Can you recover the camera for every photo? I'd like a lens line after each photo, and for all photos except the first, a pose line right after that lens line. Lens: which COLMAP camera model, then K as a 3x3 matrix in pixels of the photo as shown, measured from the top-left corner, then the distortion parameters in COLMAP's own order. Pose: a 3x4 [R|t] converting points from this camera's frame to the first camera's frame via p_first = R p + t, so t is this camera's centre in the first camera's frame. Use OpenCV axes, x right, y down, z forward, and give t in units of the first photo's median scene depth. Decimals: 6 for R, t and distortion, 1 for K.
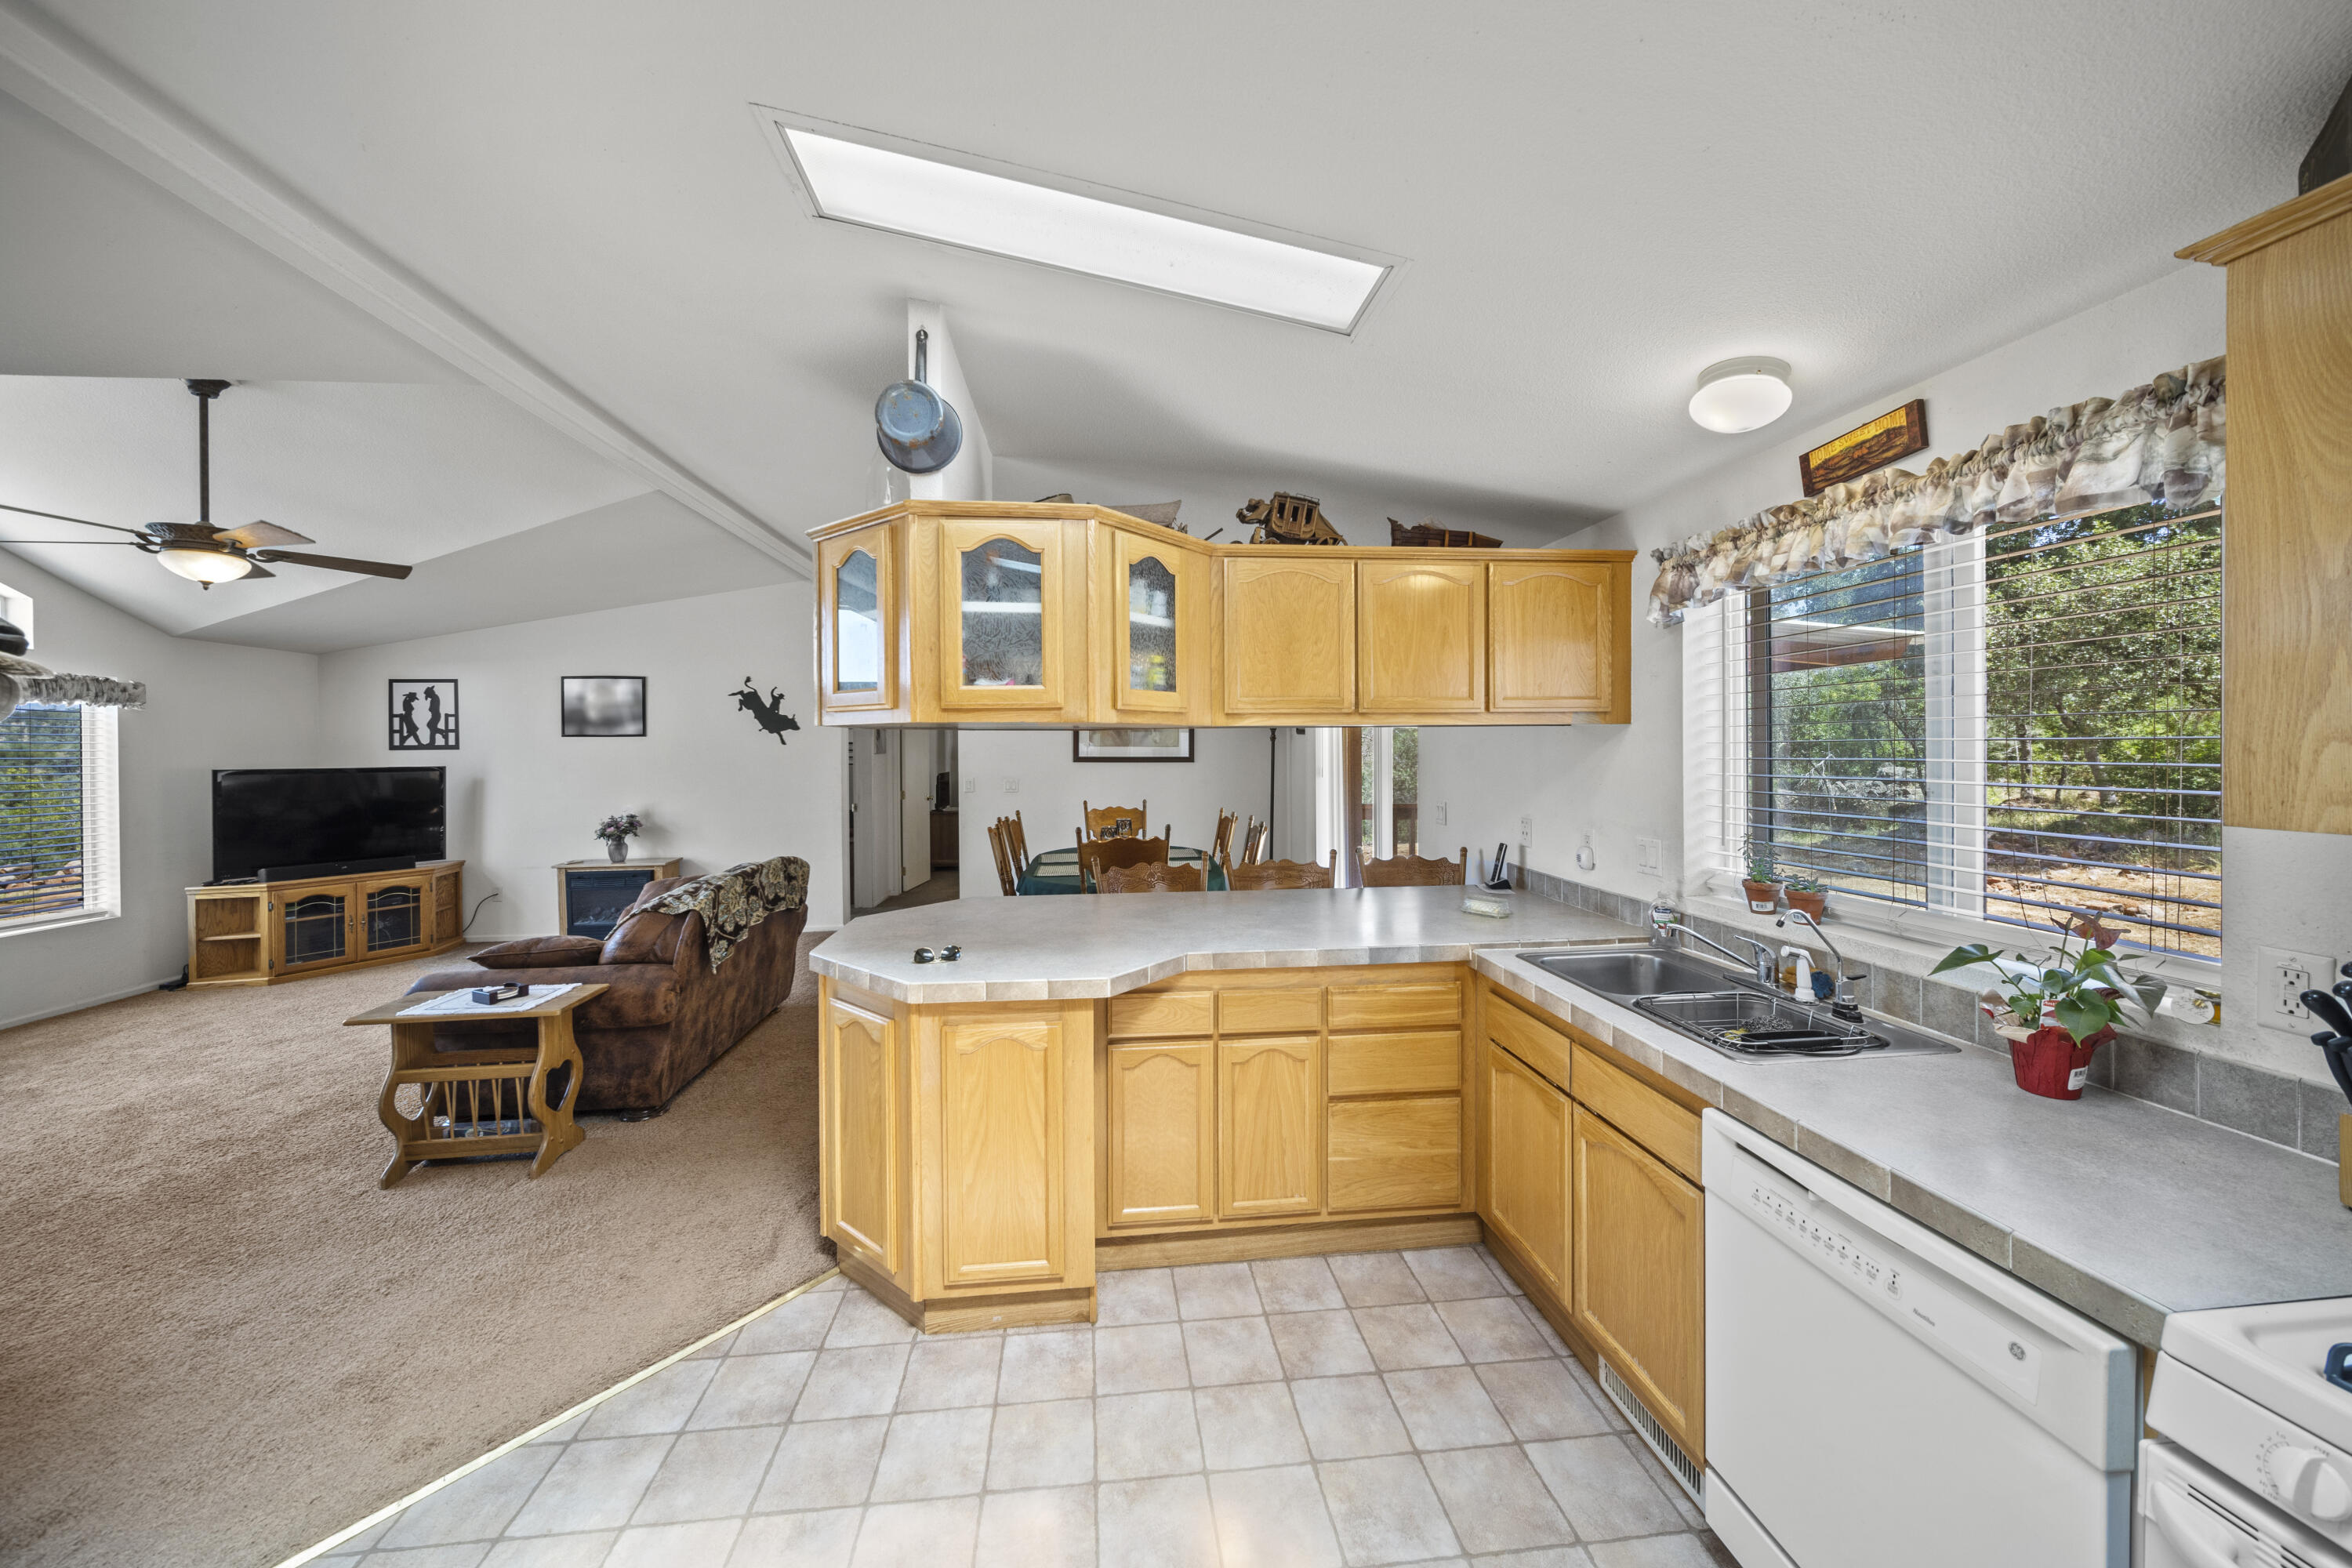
lens RADIAL K [[825.6, 0, 1170.8], [0, 825.6, 753.7], [0, 0, 1]] dist [0.001002, -0.000092]
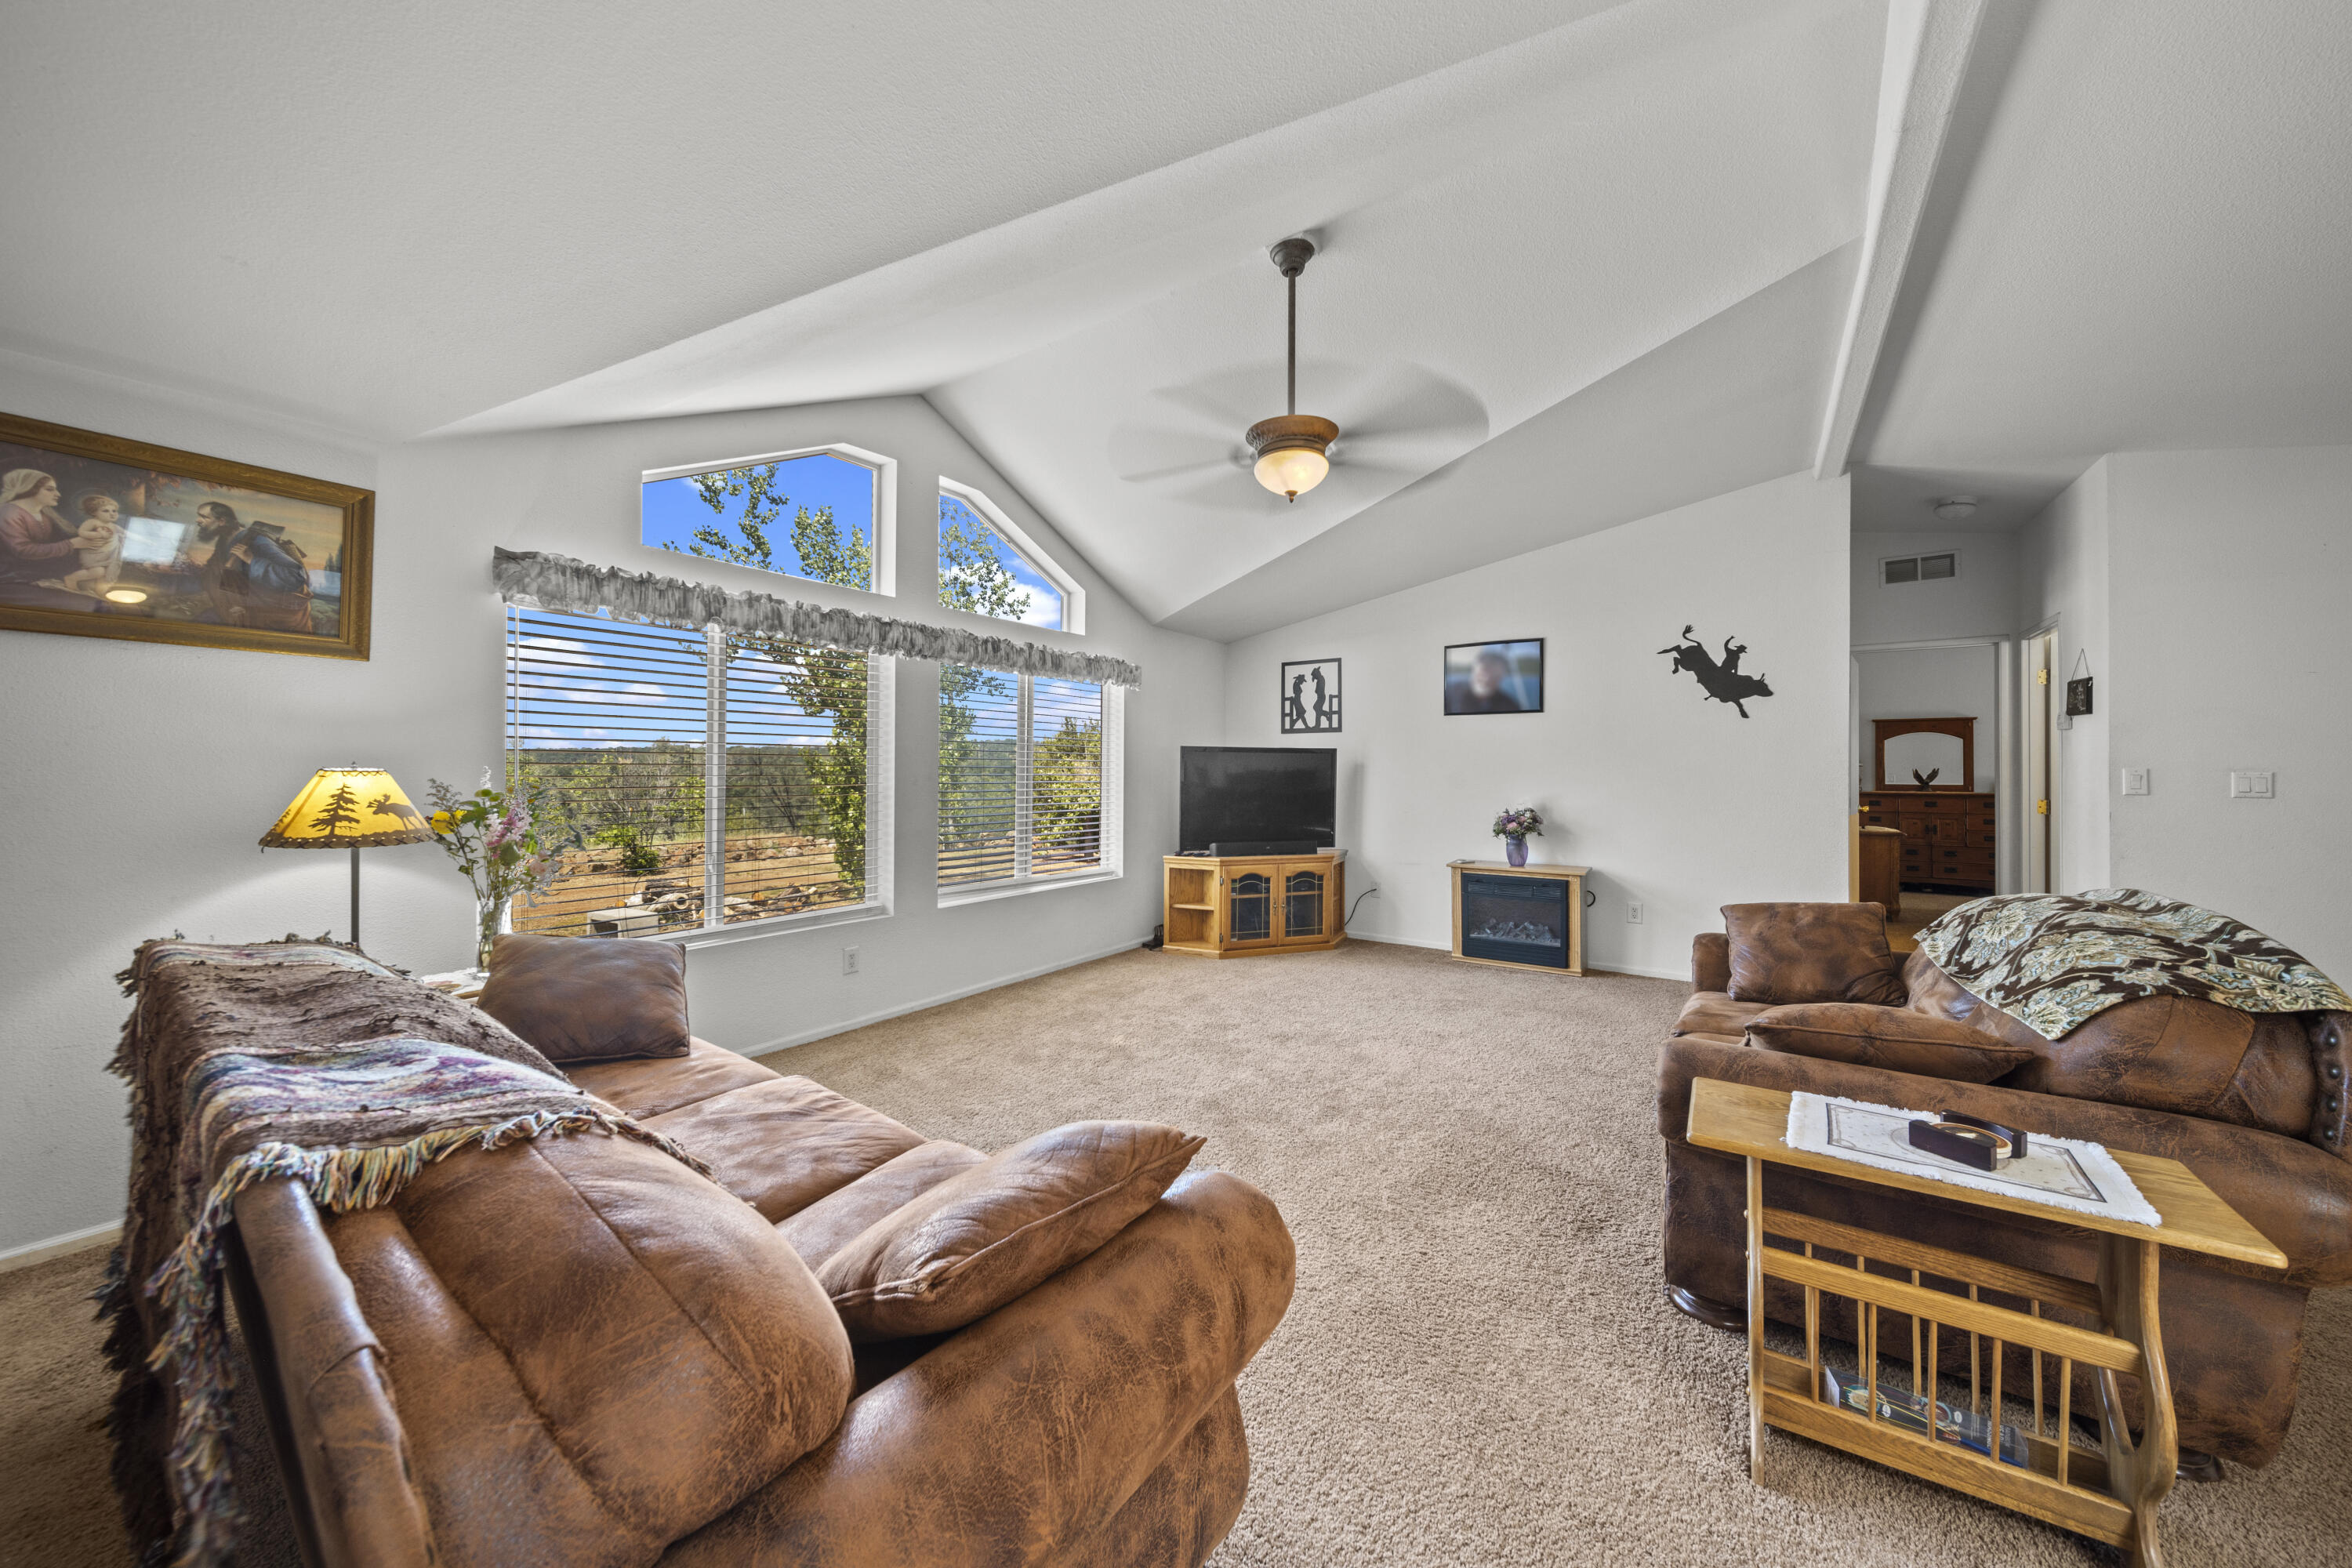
lens RADIAL K [[825.6, 0, 1173.6], [0, 825.6, 767.7], [0, 0, 1]] dist [0.001002, -0.000092]
pose [[0.750089, 0.010087, -0.661260, -0.397651], [-0.012961, 0.999916, 0.000551, 0.039446], [0.661210, 0.008157, 0.750157, 0.171845]]
